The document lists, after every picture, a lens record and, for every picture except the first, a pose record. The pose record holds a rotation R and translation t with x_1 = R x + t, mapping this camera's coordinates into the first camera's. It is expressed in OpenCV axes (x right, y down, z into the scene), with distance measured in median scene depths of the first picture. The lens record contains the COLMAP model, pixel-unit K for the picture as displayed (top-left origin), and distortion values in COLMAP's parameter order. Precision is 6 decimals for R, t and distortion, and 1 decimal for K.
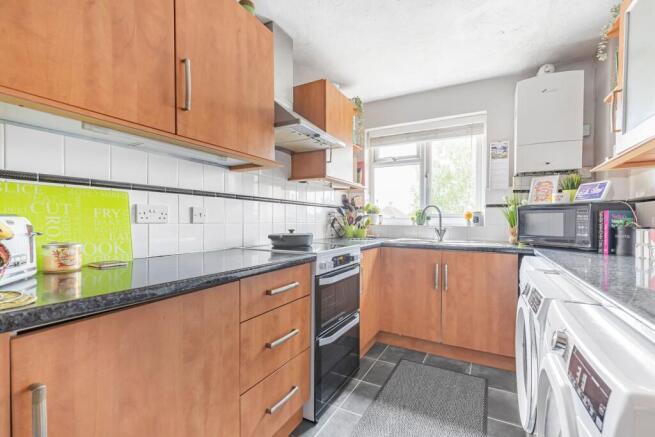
lens RADIAL K [[294.3, 0, 329.0], [0, 294.3, 222.4], [0, 0, 1]] dist [-0.003529, -0.000352]
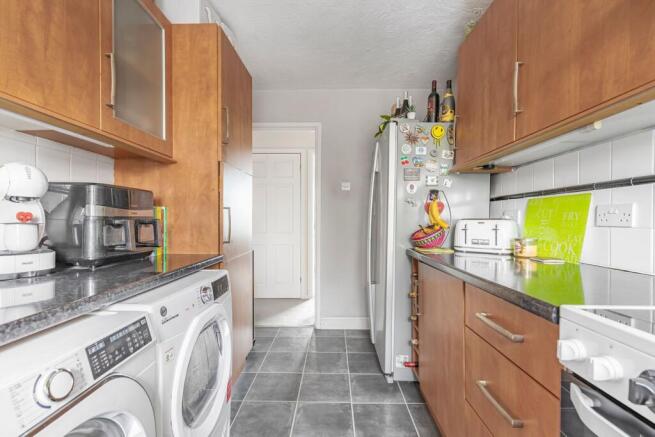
lens RADIAL K [[294.3, 0, 329.0], [0, 294.3, 222.4], [0, 0, 1]] dist [-0.003529, -0.000352]
pose [[-0.886131, 0.003655, -0.463420, 0.467841], [-0.005362, 0.999821, 0.018139, -0.020679], [0.463404, 0.018558, -0.885953, 1.377233]]
